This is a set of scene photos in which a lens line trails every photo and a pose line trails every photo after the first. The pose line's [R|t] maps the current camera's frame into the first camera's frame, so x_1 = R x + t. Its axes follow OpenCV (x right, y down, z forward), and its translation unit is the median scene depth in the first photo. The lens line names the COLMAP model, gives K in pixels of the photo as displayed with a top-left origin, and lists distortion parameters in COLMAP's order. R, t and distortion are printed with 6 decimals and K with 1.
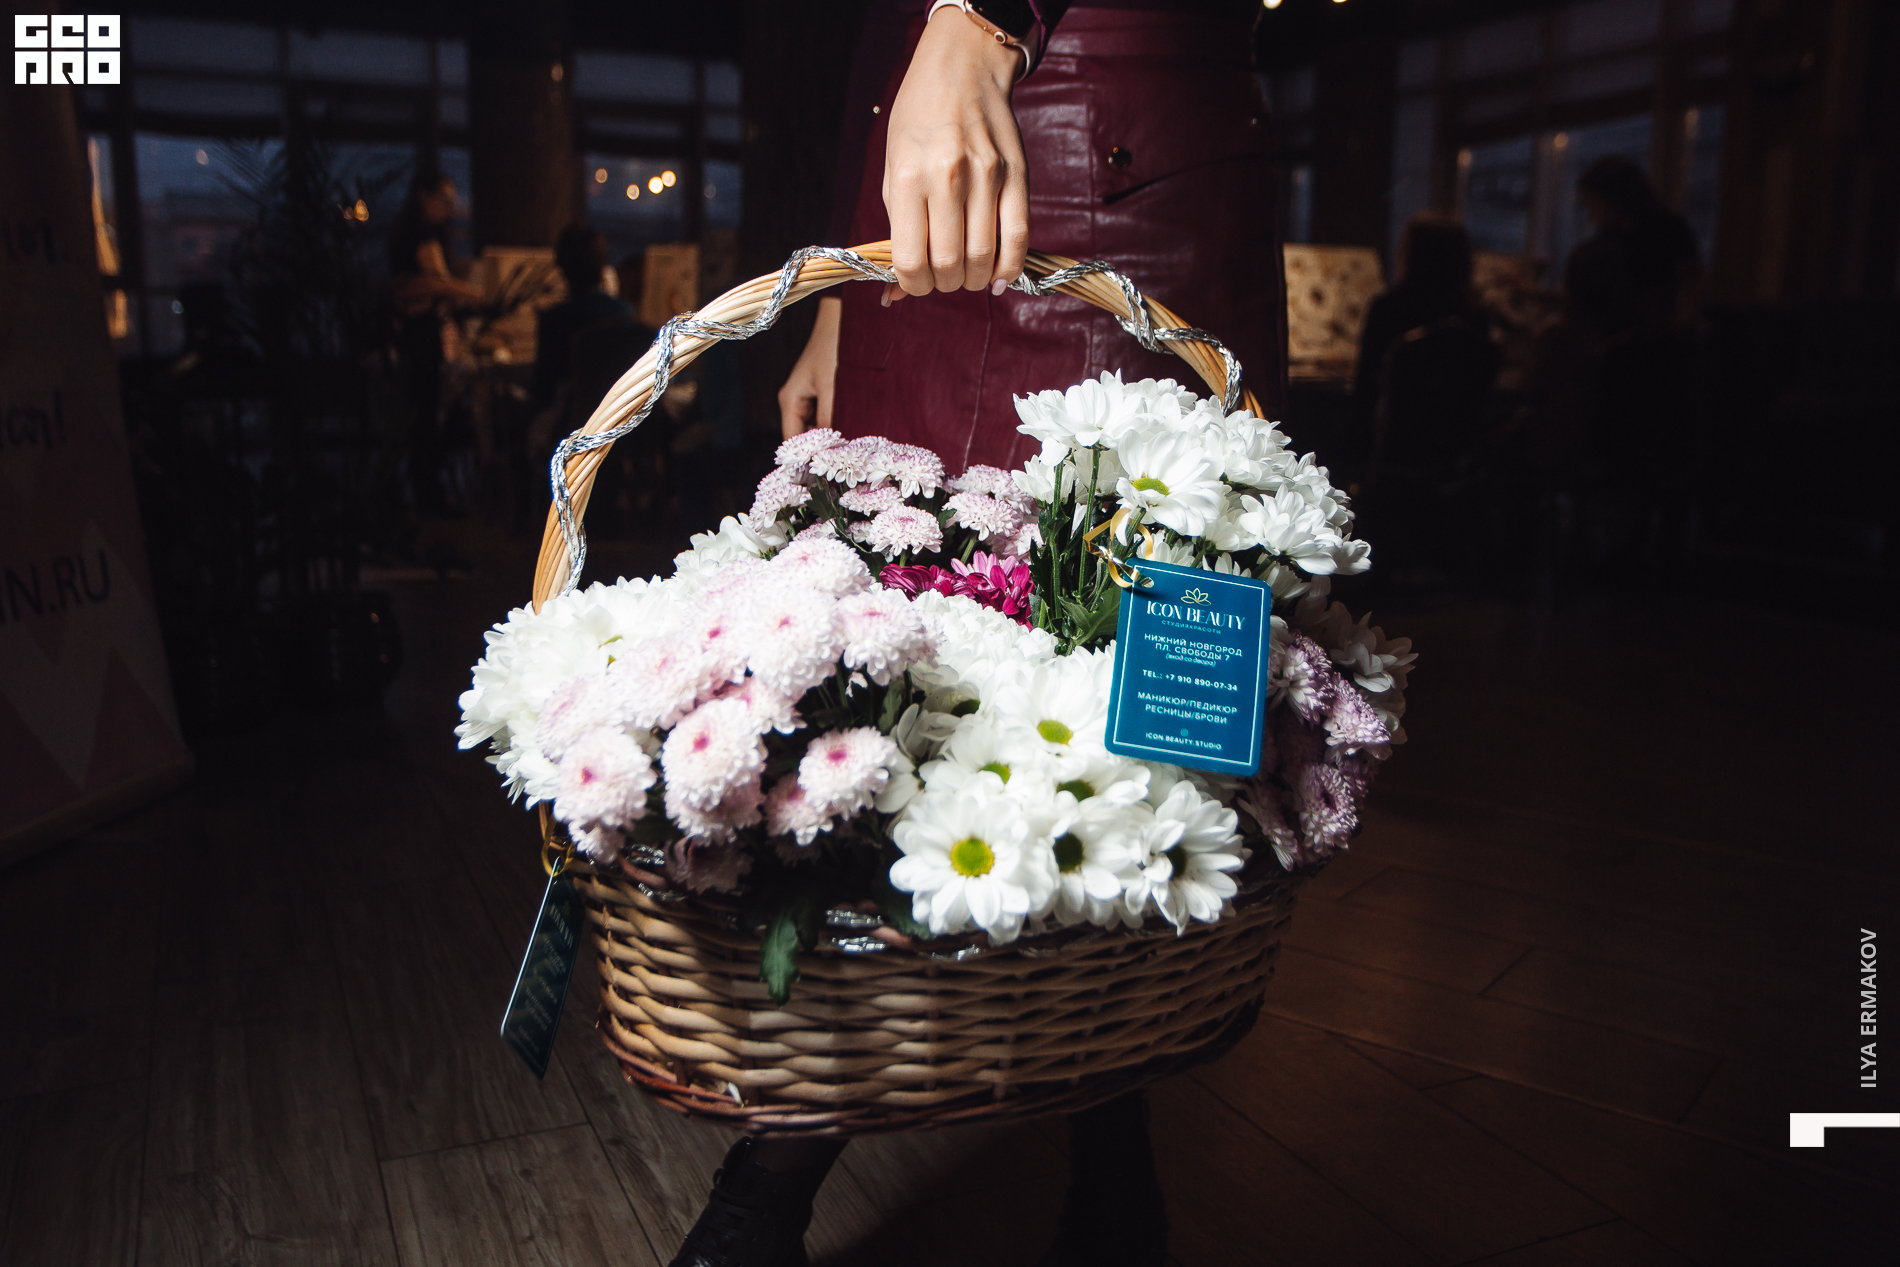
lens RADIAL K [[1325.3, 0, 946.2], [0, 1325.3, 524.9], [0, 0, 1]] dist [-0.007681, -0.000330]
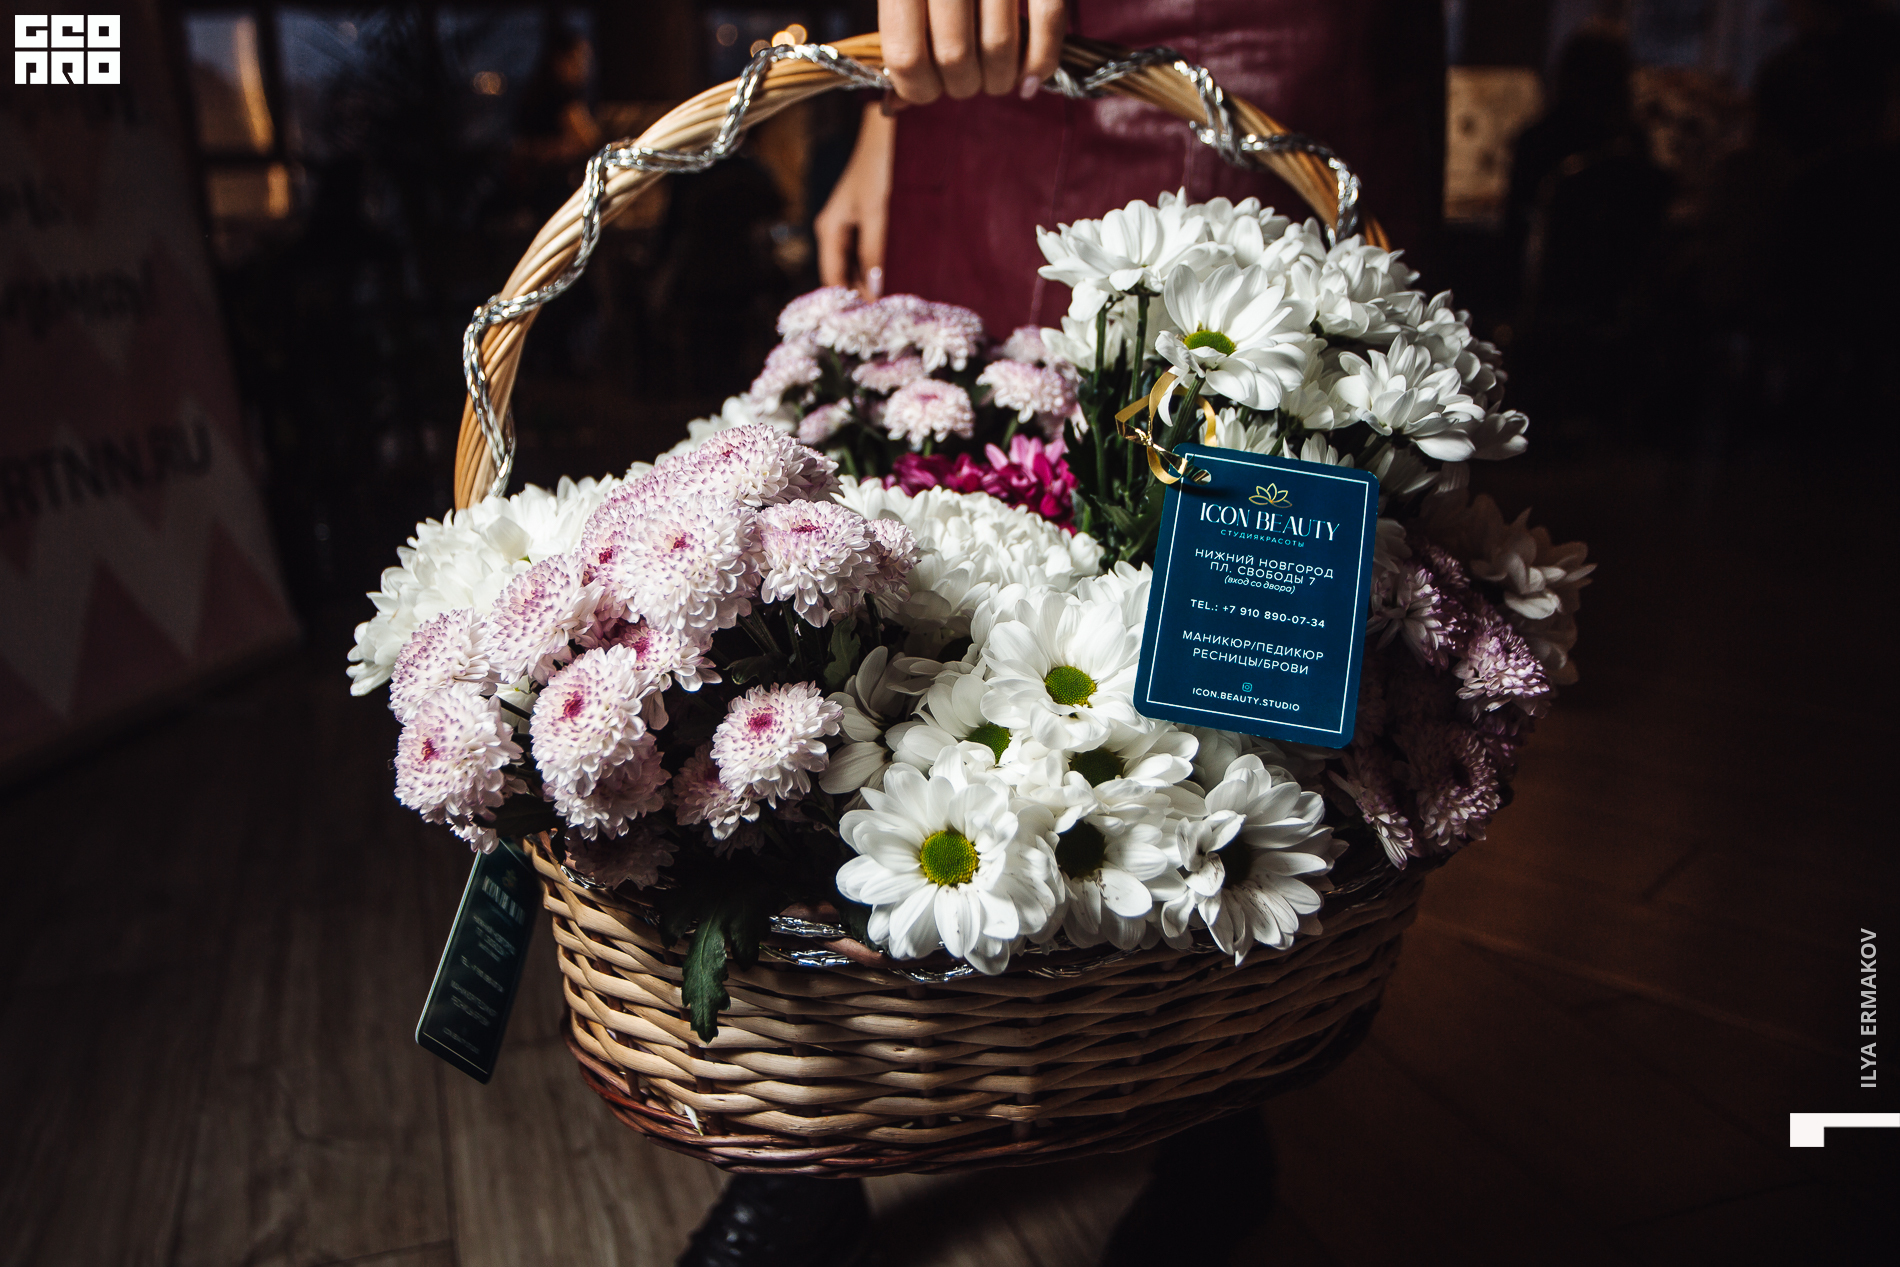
lens RADIAL K [[1325.3, 0, 946.2], [0, 1325.3, 524.9], [0, 0, 1]] dist [-0.007681, -0.000330]
pose [[0.992364, -0.013286, -0.122629, 0.098415], [0.024387, 0.995691, 0.089472, 0.001581], [0.120912, -0.091779, 0.988411, 0.258336]]
